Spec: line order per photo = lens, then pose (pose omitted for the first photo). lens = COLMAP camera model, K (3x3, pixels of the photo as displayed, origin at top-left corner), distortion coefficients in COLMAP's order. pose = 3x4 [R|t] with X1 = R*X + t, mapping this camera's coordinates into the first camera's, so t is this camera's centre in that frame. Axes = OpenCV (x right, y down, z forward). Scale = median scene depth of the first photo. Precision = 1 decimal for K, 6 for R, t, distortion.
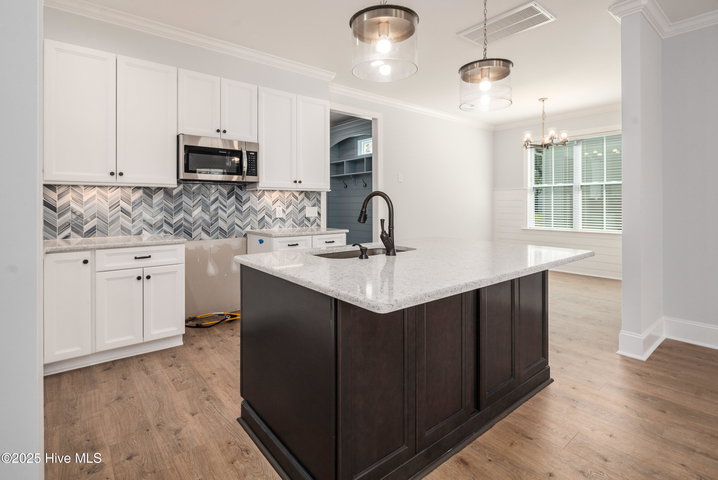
lens RADIAL K [[356.6, 0, 358.7], [0, 356.6, 192.8], [0, 0, 1]] dist [-0.000443, 0.000031]
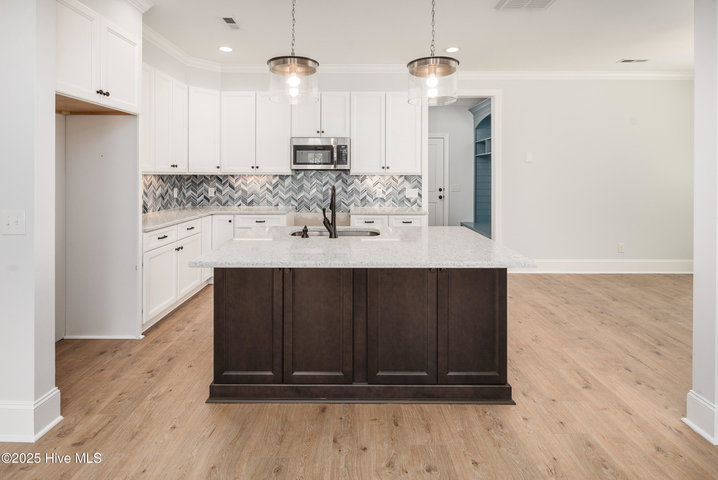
lens RADIAL K [[351.9, 0, 354.0], [0, 351.9, 172.7], [0, 0, 1]] dist [-0.000576, -0.000407]
pose [[0.769913, -0.001585, -0.638147, 0.519039], [0.016097, 0.999727, 0.016938, -0.038412], [0.637946, -0.023313, 0.769728, 0.066318]]
